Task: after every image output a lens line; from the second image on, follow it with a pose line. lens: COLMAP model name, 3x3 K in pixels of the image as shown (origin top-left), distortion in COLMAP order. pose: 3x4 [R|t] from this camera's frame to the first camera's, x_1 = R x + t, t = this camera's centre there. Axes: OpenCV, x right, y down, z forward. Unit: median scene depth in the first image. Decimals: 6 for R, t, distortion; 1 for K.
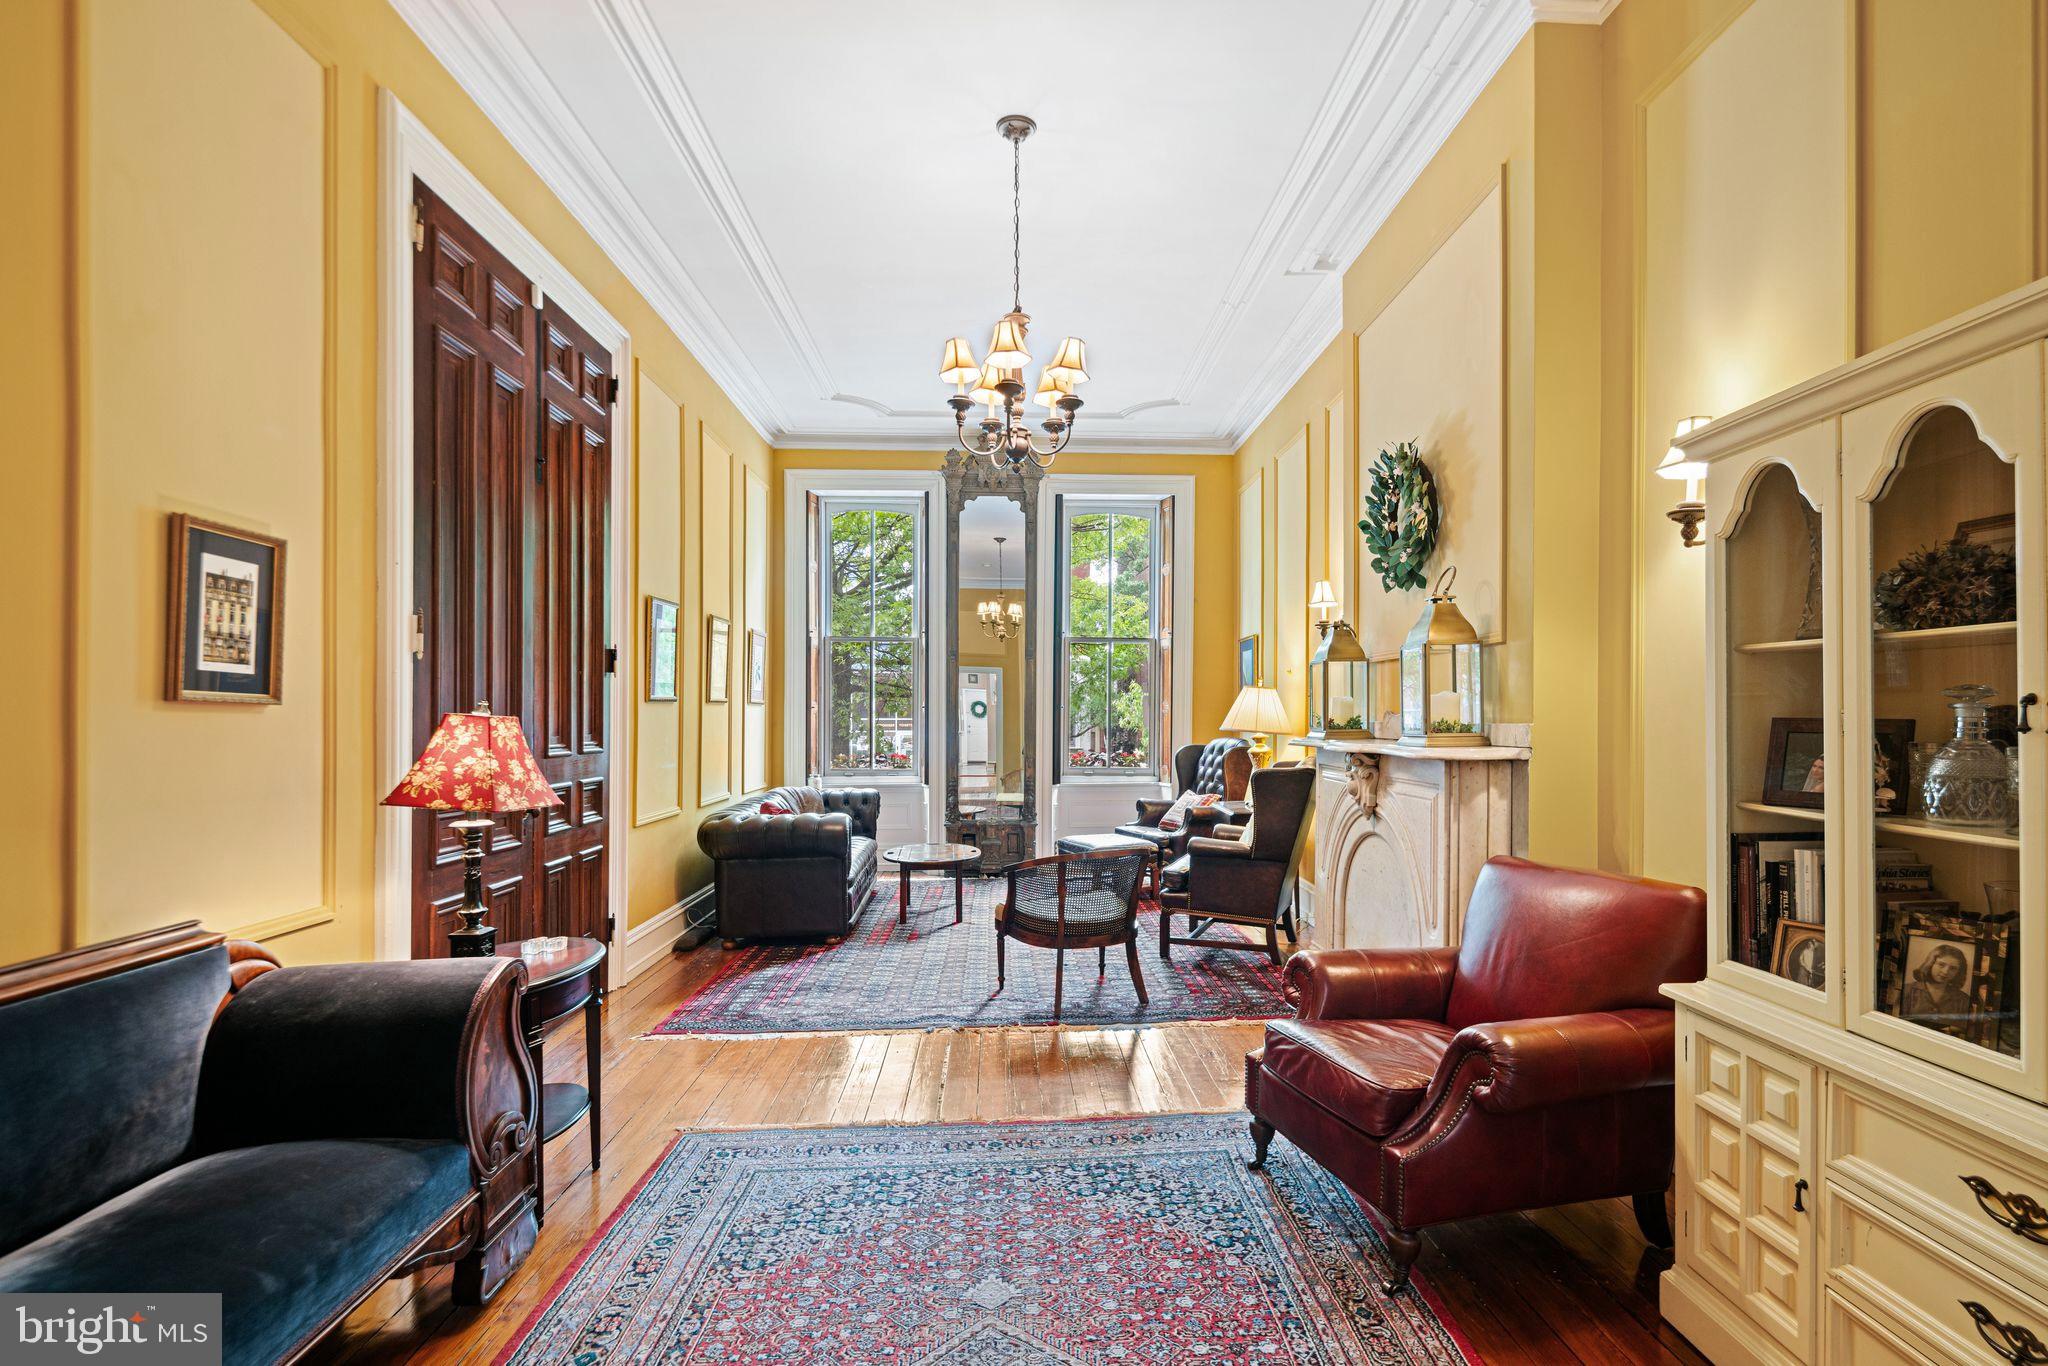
lens RADIAL K [[1066.4, 0, 1107.3], [0, 1066.4, 710.2], [0, 0, 1]] dist [0.007682, -0.002374]
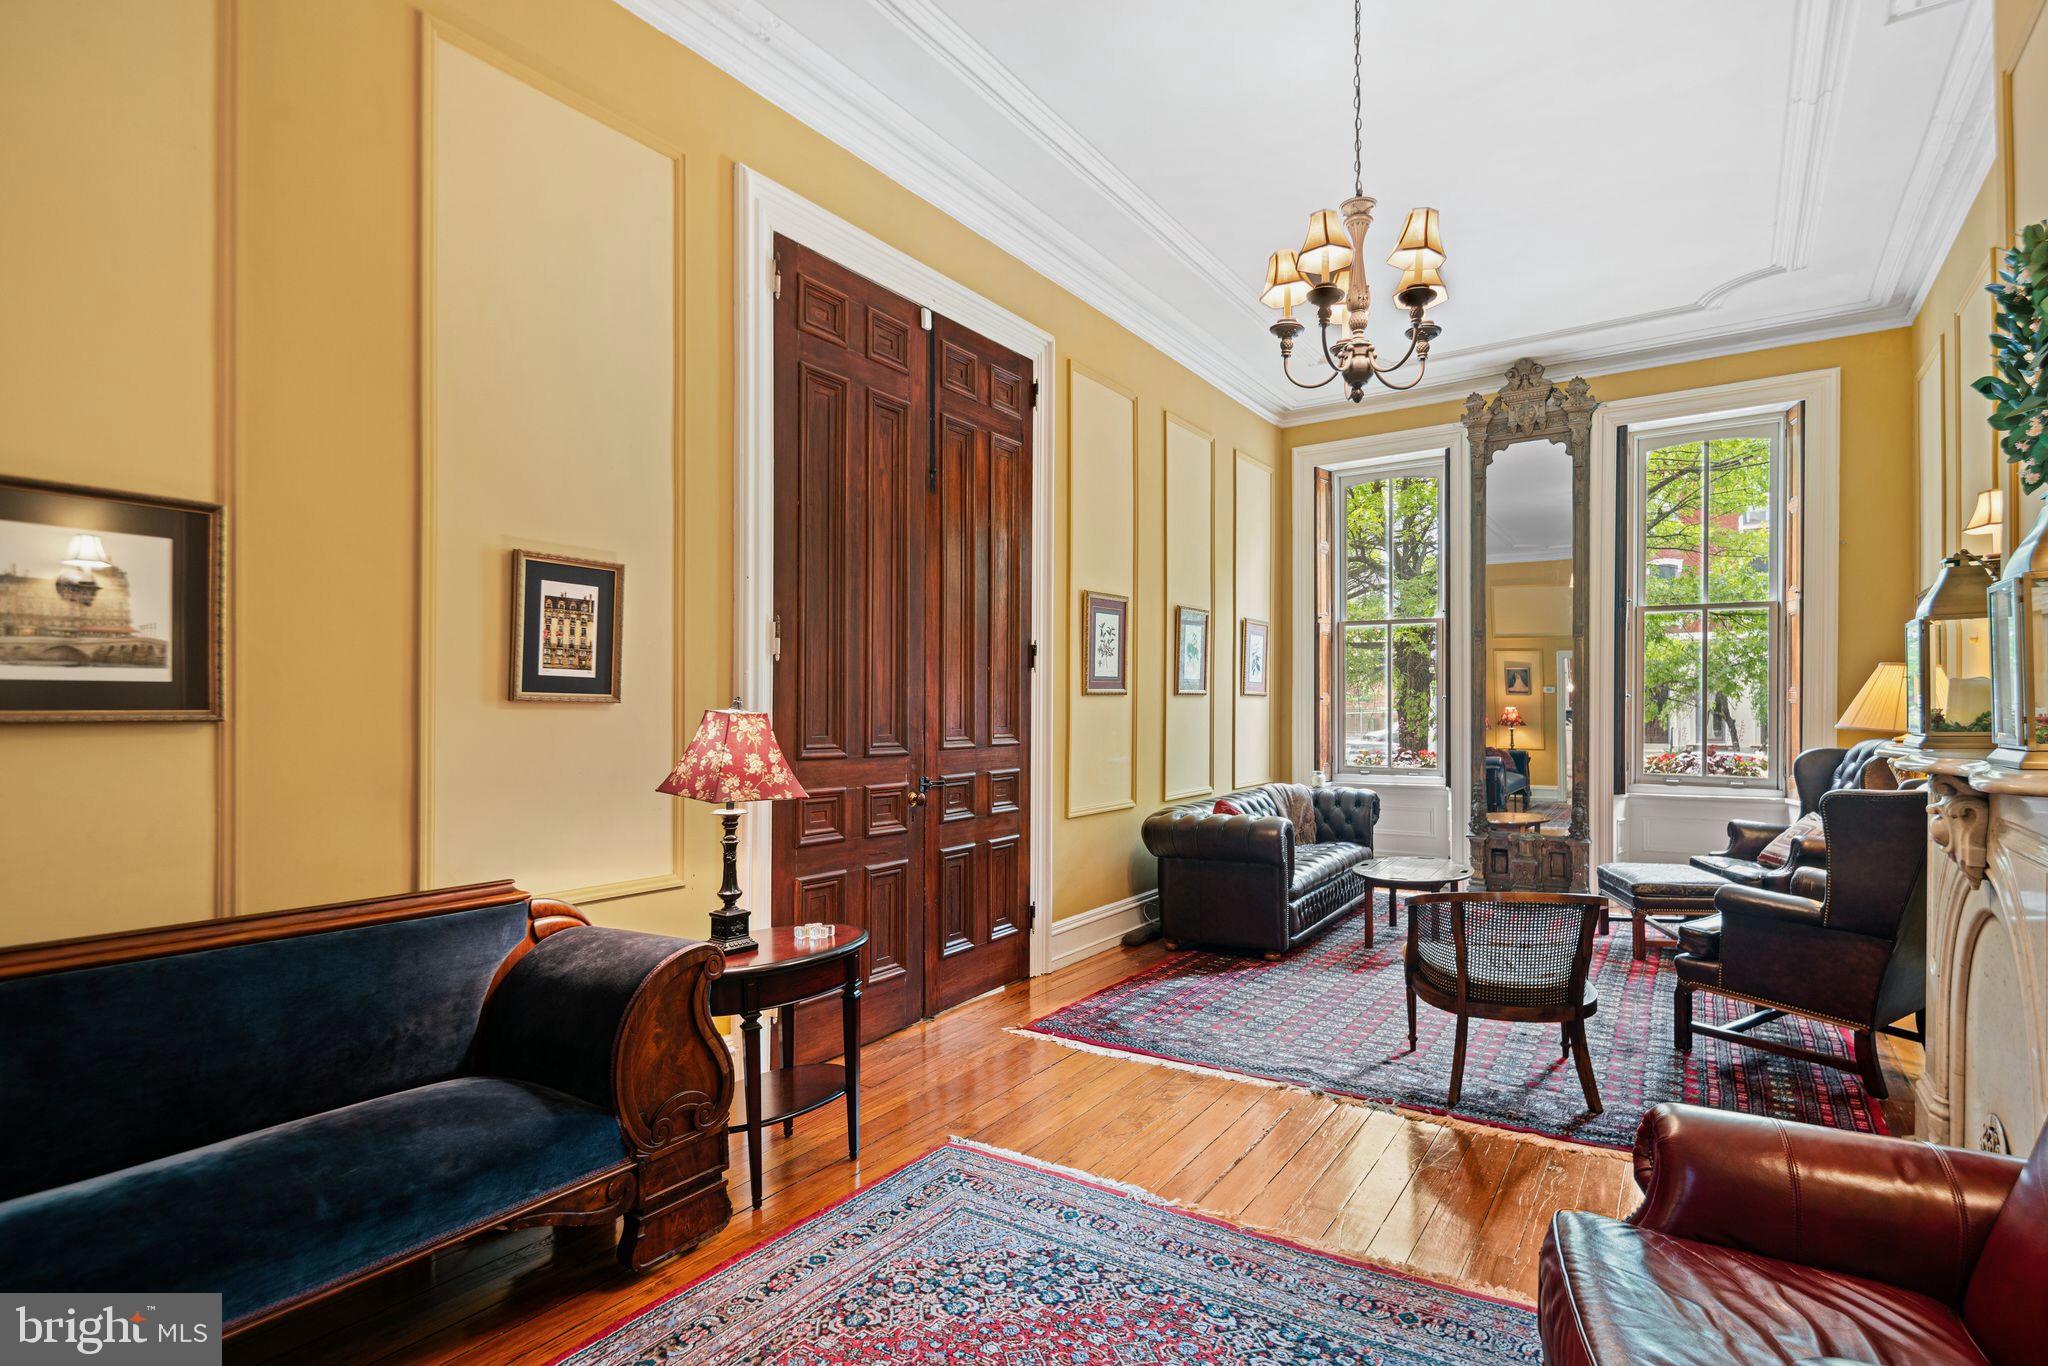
lens RADIAL K [[1066.4, 0, 1028.6], [0, 1066.4, 696.4], [0, 0, 1]] dist [0.007682, -0.002374]
pose [[0.782322, -0.008363, -0.622818, 0.191490], [0.005804, 0.999964, -0.006137, -0.001450], [0.622847, 0.001187, 0.782343, 0.209734]]
